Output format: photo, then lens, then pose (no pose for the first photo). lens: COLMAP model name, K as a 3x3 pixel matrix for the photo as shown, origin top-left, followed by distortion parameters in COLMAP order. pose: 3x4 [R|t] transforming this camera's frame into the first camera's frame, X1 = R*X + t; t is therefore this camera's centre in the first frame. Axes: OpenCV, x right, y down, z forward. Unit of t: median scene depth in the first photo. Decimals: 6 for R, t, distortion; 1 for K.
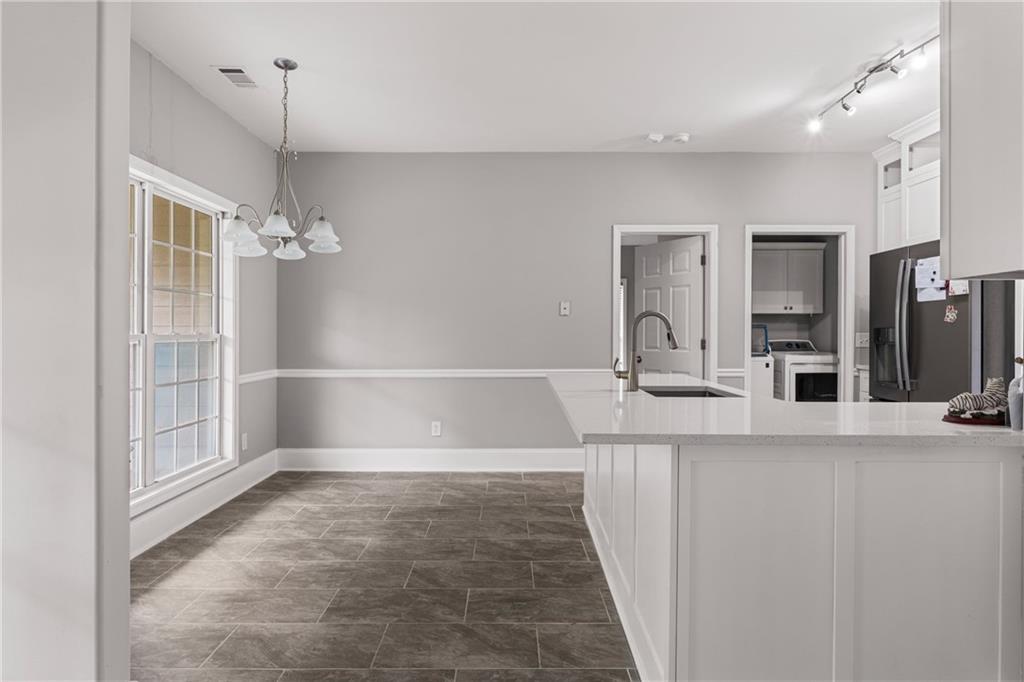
lens RADIAL K [[522.1, 0, 508.3], [0, 522.1, 335.3], [0, 0, 1]] dist [-0.004539, -0.001066]
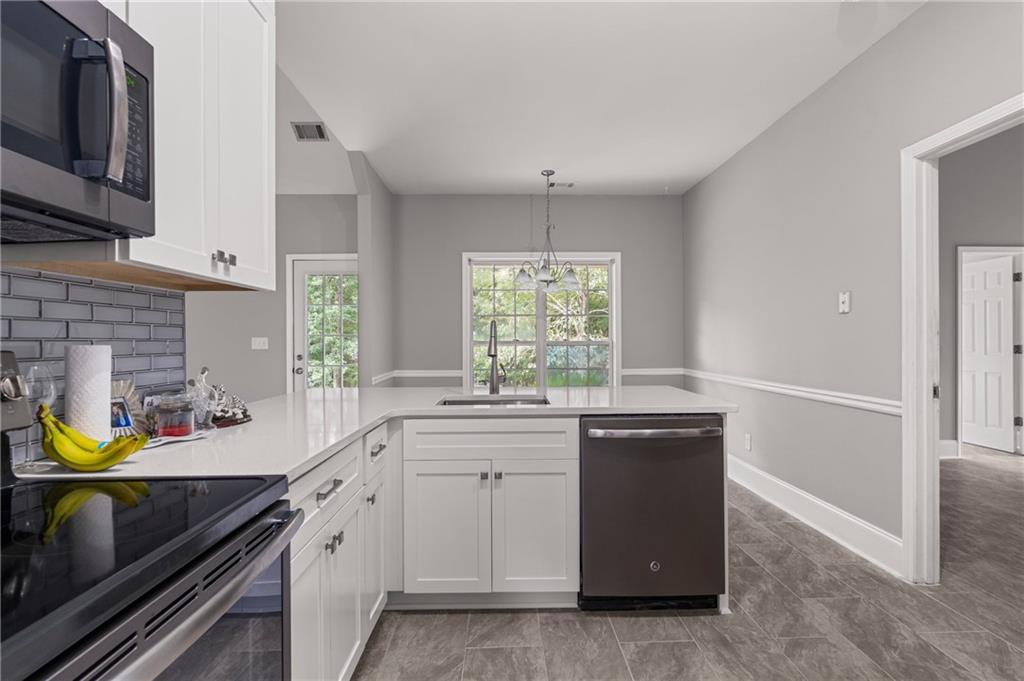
lens RADIAL K [[489.0, 0, 510.1], [0, 489.0, 341.6], [0, 0, 1]] dist [0.024814, 0.000685]
pose [[0.000075, 0.002598, -0.999997, 0.942031], [-0.000217, 0.999997, 0.002598, -0.004255], [1.000000, 0.000216, 0.000075, 0.729969]]
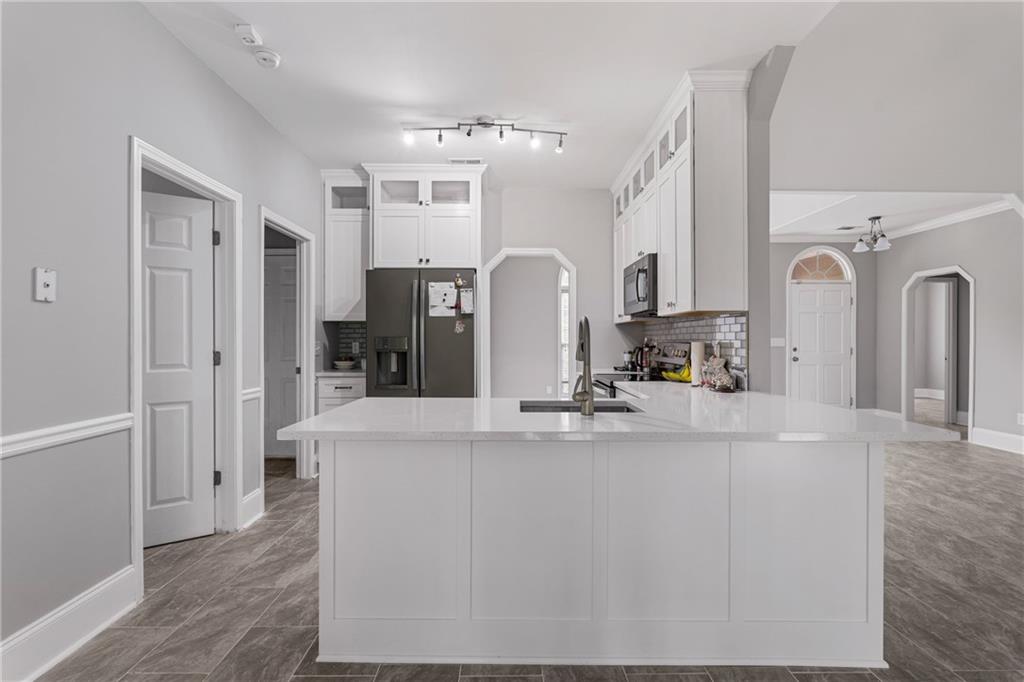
lens RADIAL K [[489.0, 0, 516.4], [0, 489.0, 342.1], [0, 0, 1]] dist [0.024814, 0.000685]
pose [[0.002887, -0.003229, 0.999991, -0.375874], [0.006349, 0.999975, 0.003211, -0.005443], [-0.999976, 0.006339, 0.002908, 0.786586]]
